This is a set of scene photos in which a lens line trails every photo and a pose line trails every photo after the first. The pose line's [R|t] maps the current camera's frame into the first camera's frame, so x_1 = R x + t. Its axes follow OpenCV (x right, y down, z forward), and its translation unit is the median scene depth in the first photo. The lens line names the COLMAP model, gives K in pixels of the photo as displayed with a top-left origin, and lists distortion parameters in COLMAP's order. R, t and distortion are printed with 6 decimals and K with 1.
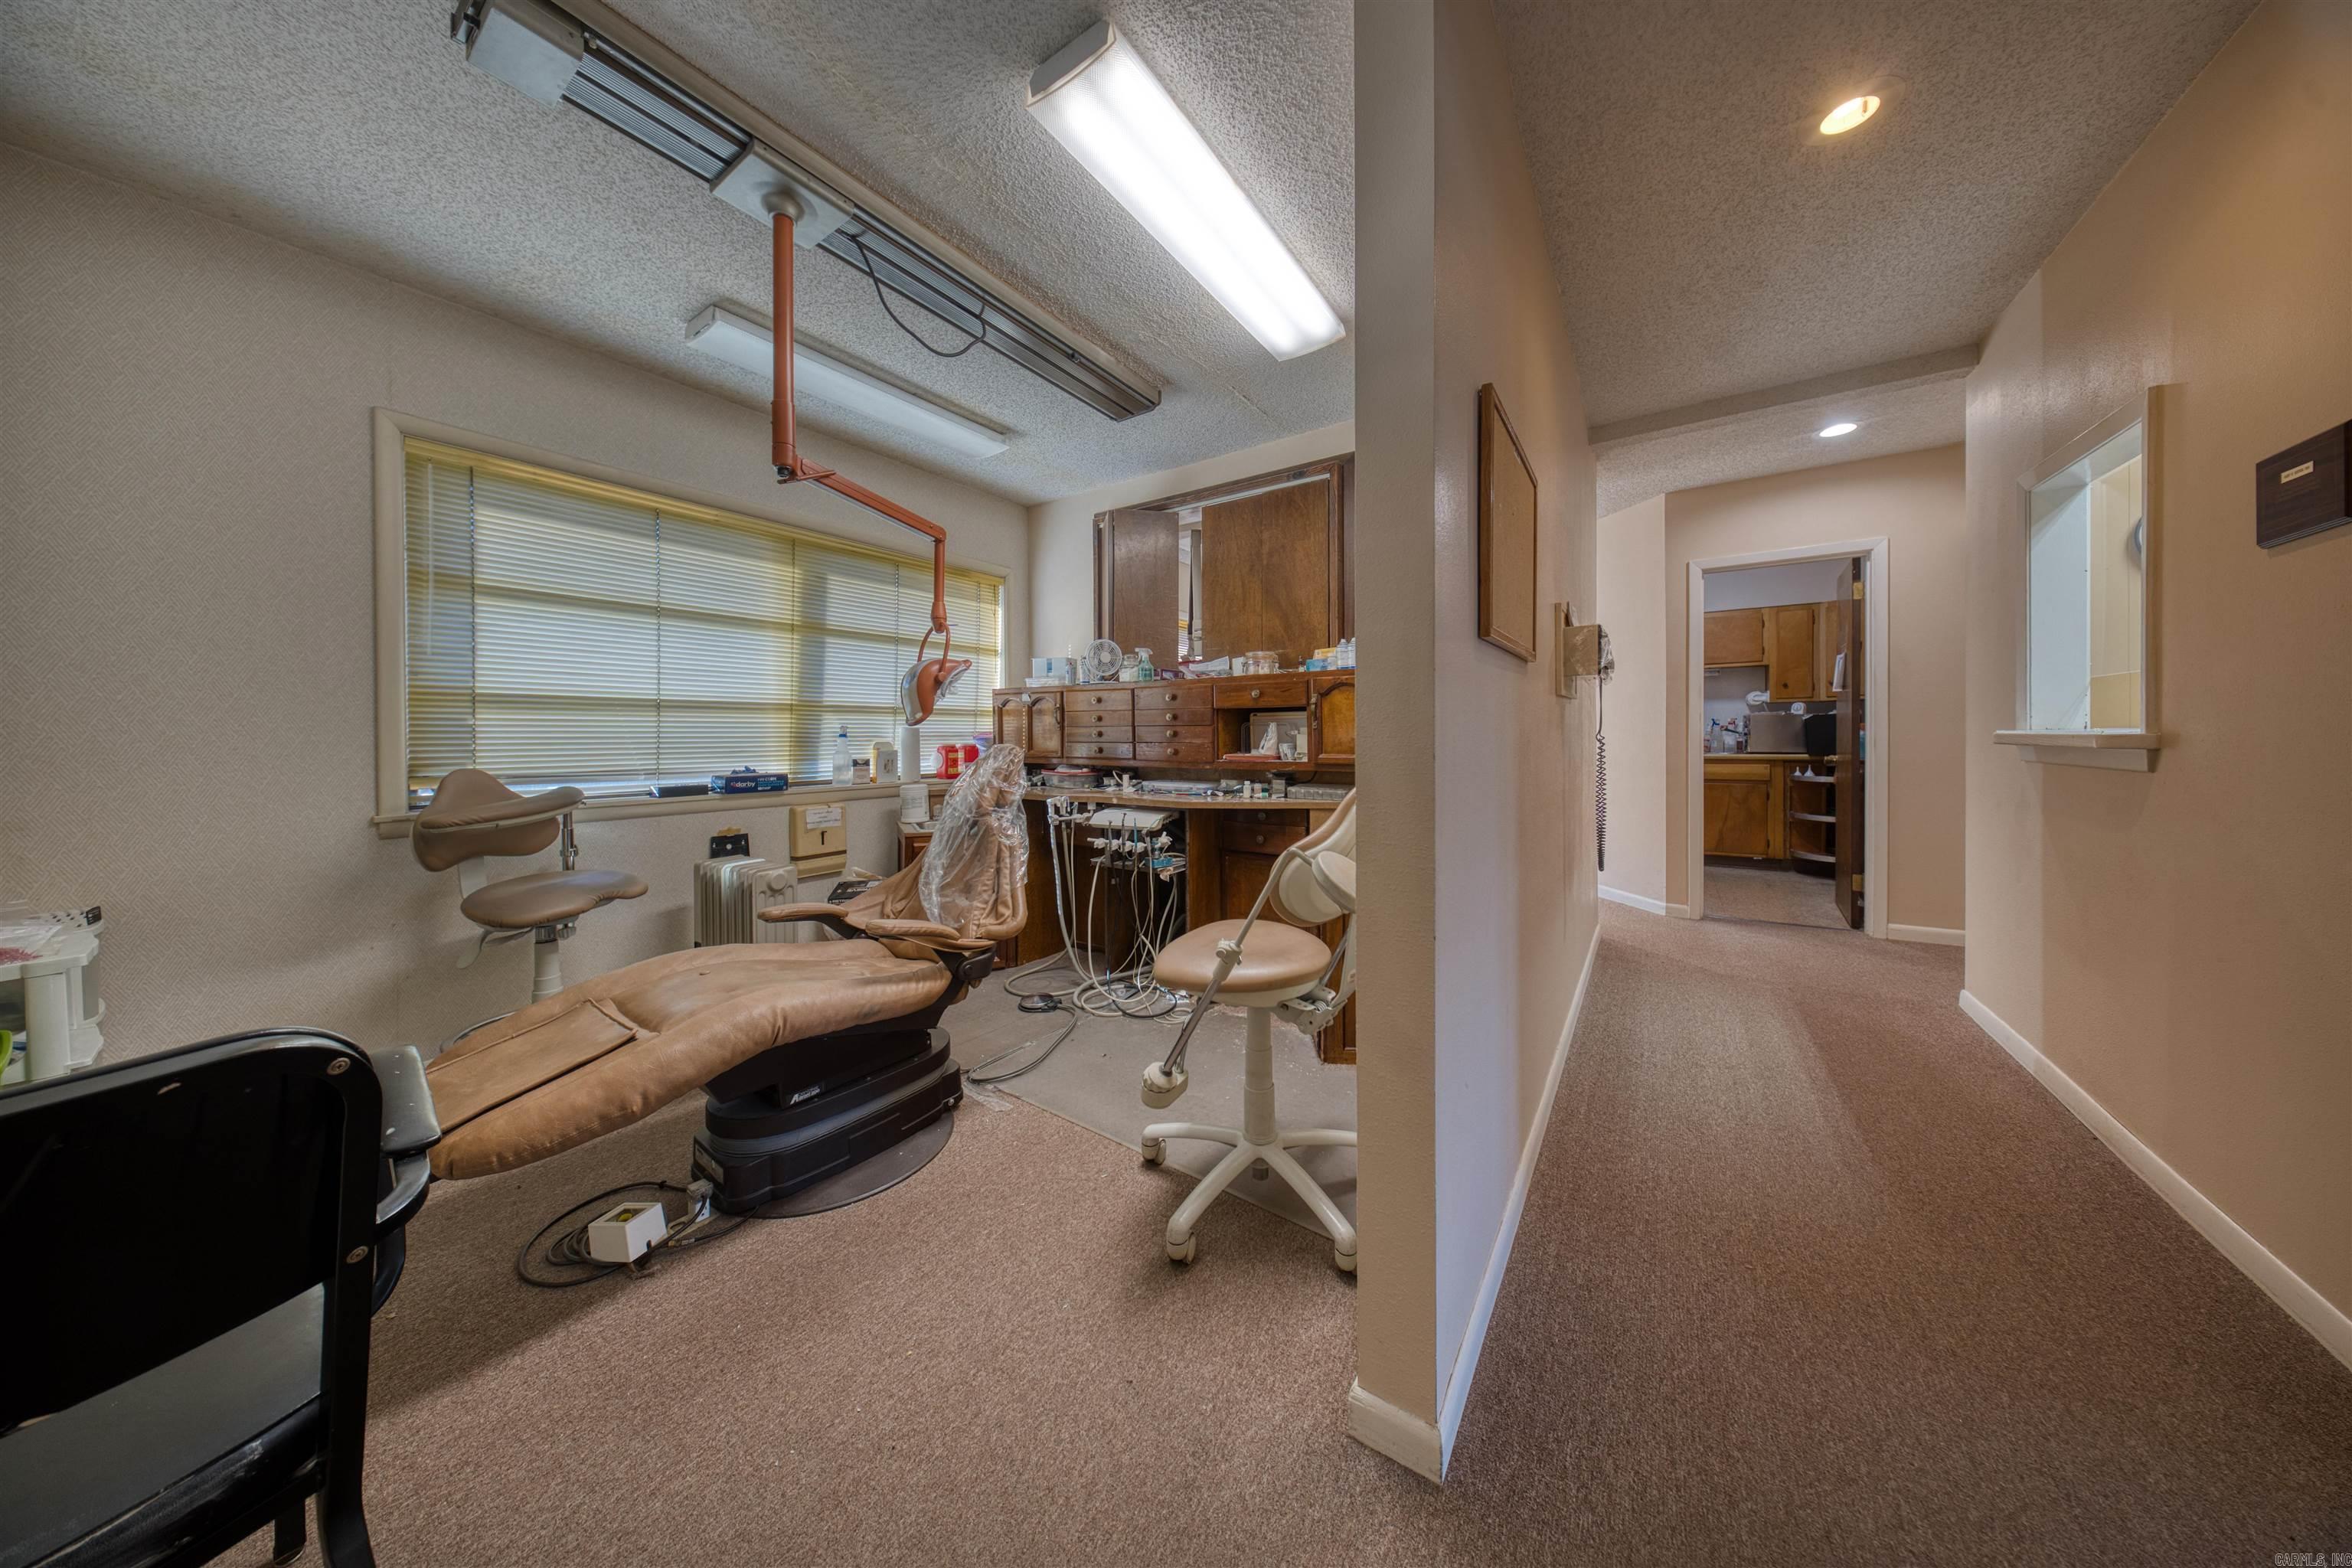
lens RADIAL K [[690.4, 0, 1172.3], [0, 690.4, 754.6], [0, 0, 1]] dist [-0.008897, -0.000127]
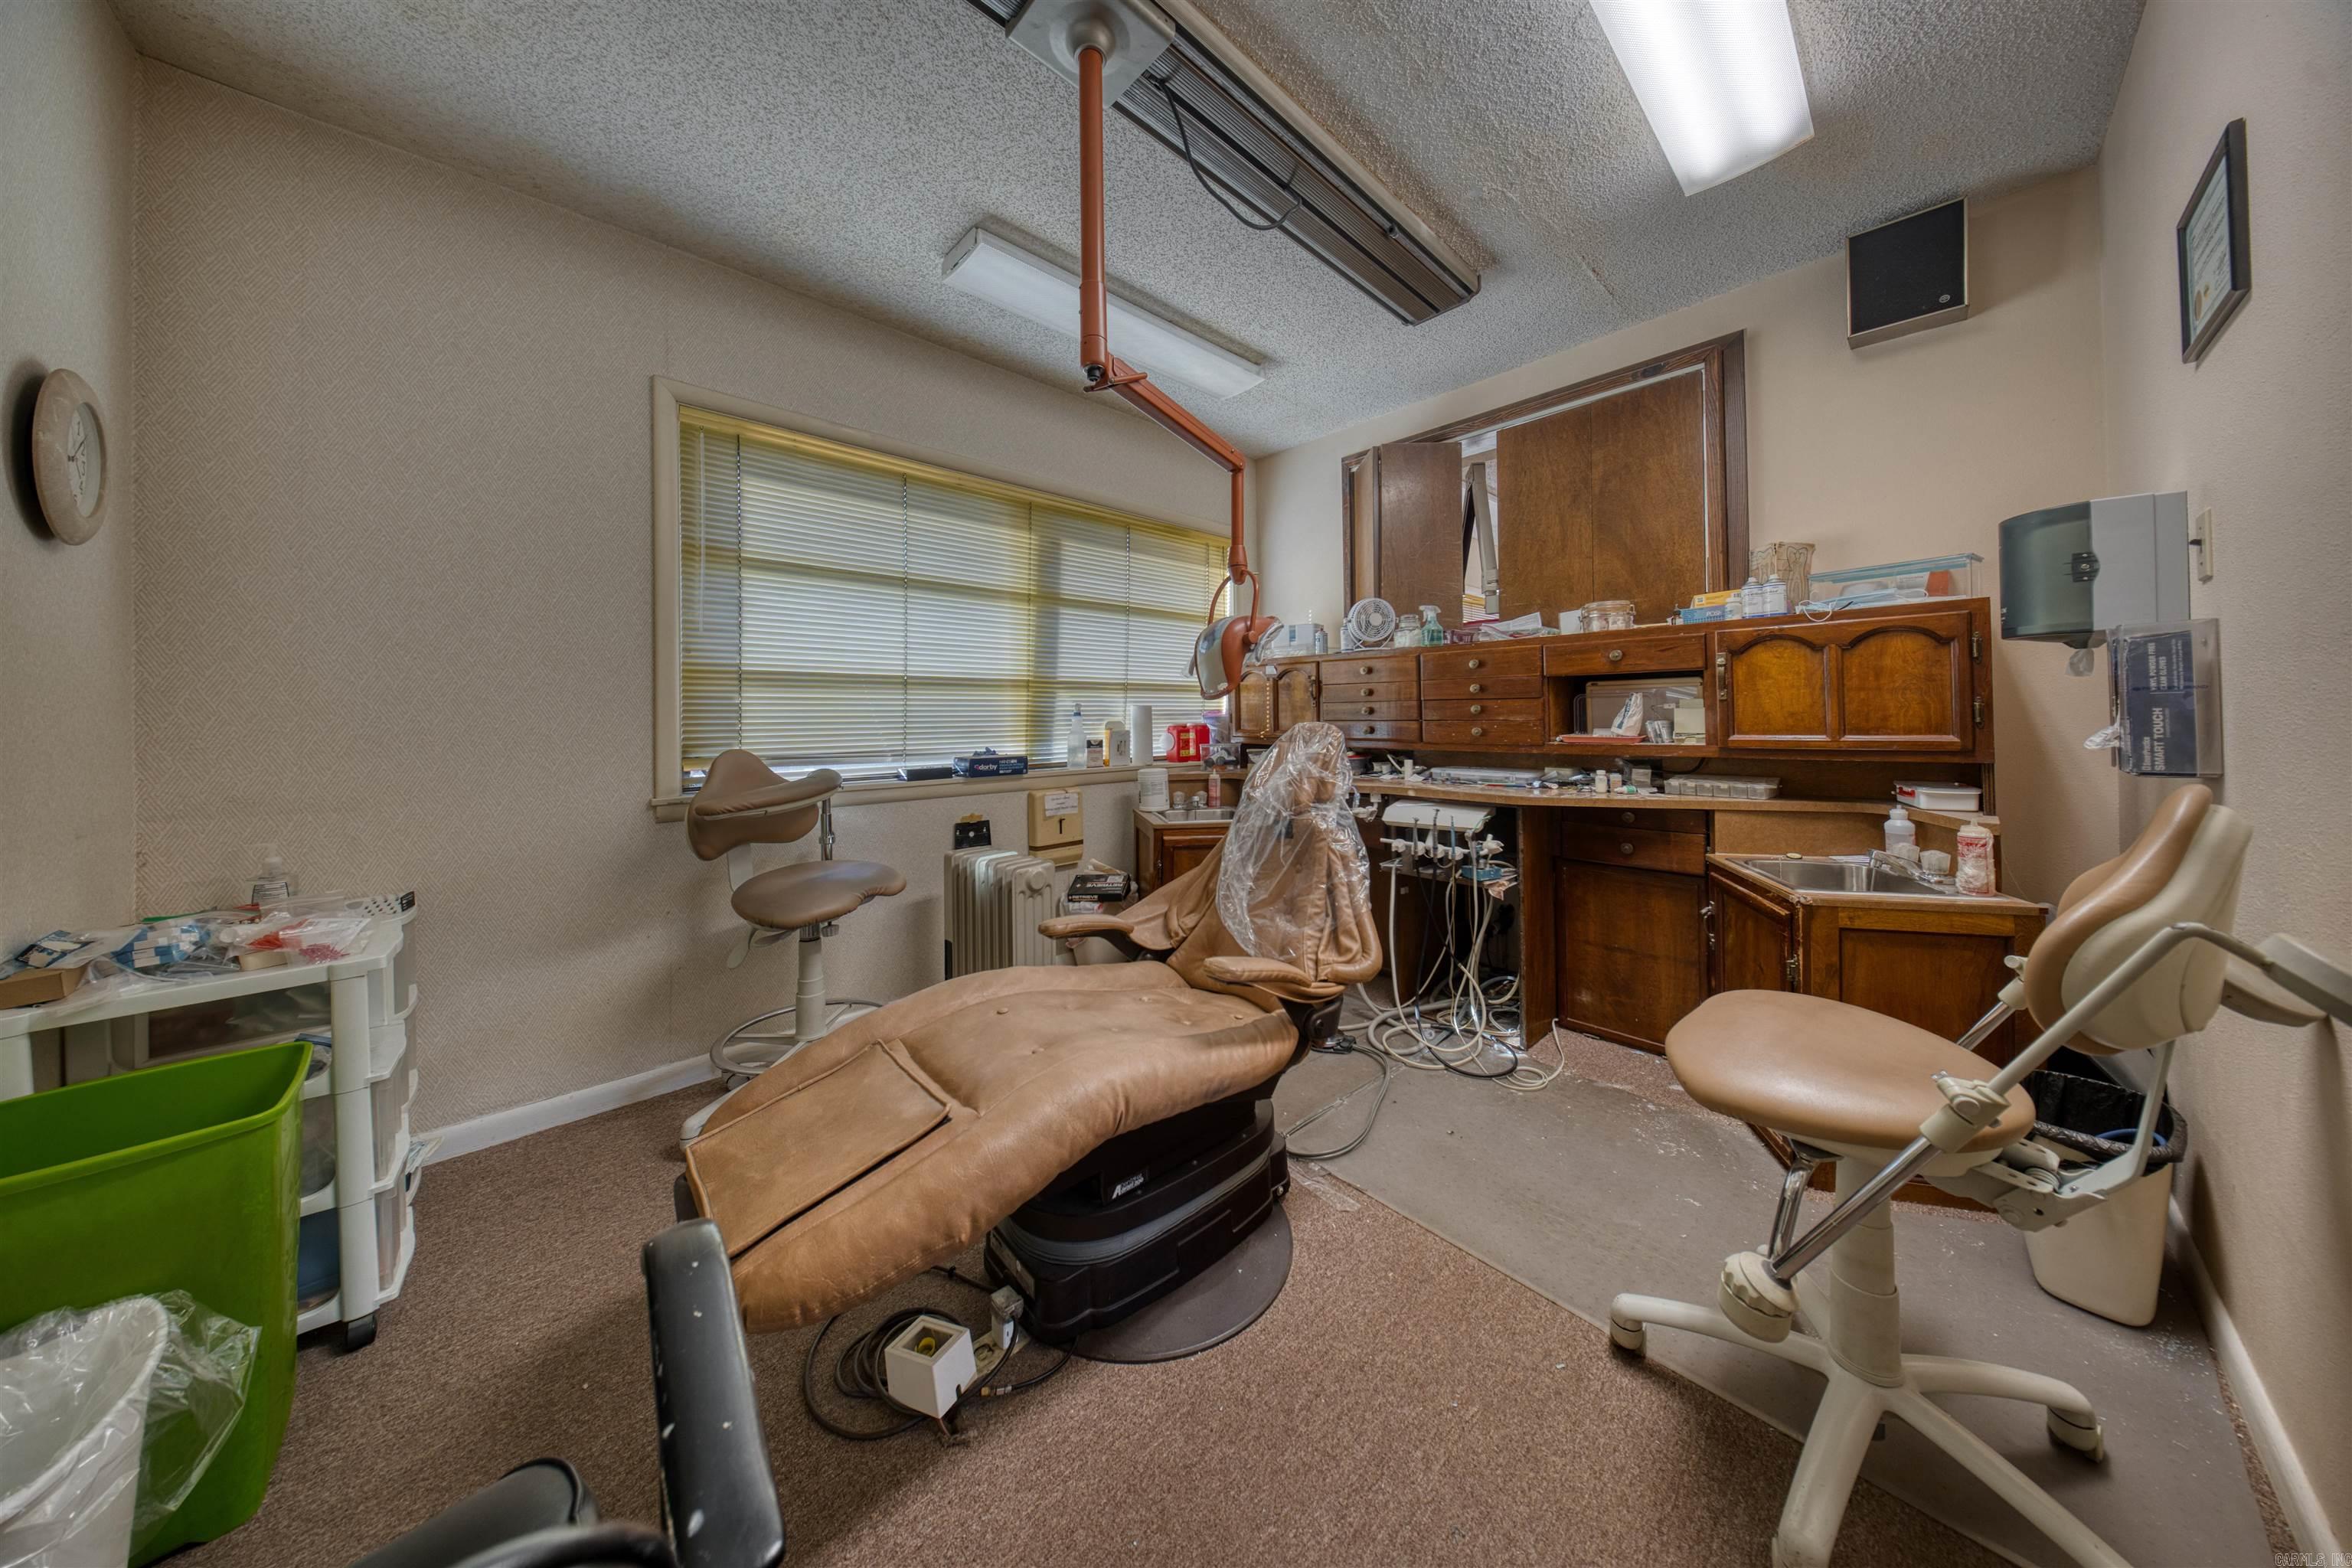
lens RADIAL K [[696.5, 0, 1185.2], [0, 696.5, 730.0], [0, 0, 1]] dist [0.001850, -0.004011]
pose [[0.978718, -0.000260, -0.205210, -0.210049], [-0.001312, 0.999971, -0.007528, 0.000211], [0.205206, 0.007637, 0.978689, 0.173470]]
